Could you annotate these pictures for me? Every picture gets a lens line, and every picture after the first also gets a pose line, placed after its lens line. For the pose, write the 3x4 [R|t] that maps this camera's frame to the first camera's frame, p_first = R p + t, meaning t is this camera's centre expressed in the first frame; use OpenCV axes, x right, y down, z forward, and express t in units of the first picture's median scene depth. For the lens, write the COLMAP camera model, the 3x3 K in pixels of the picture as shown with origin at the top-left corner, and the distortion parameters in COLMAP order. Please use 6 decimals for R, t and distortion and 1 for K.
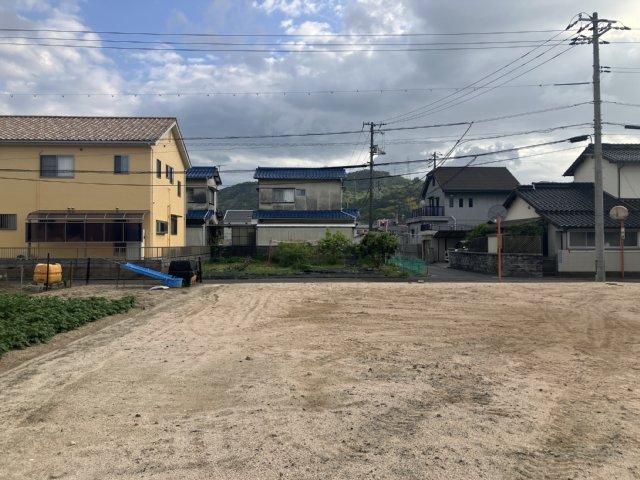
lens RADIAL K [[553.4, 0, 320.0], [0, 553.4, 240.0], [0, 0, 1]] dist [0.031605, -0.004700]
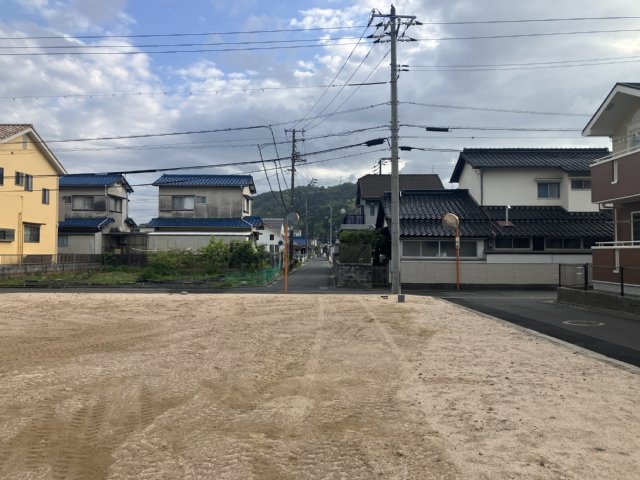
lens RADIAL K [[537.0, 0, 320.0], [0, 537.0, 240.0], [0, 0, 1]] dist [0.026312, -0.001727]
pose [[0.998043, 0.003253, -0.062444, 0.291208], [-0.004099, 0.999902, -0.013418, -0.002662], [0.062395, 0.013647, 0.997958, 0.063396]]
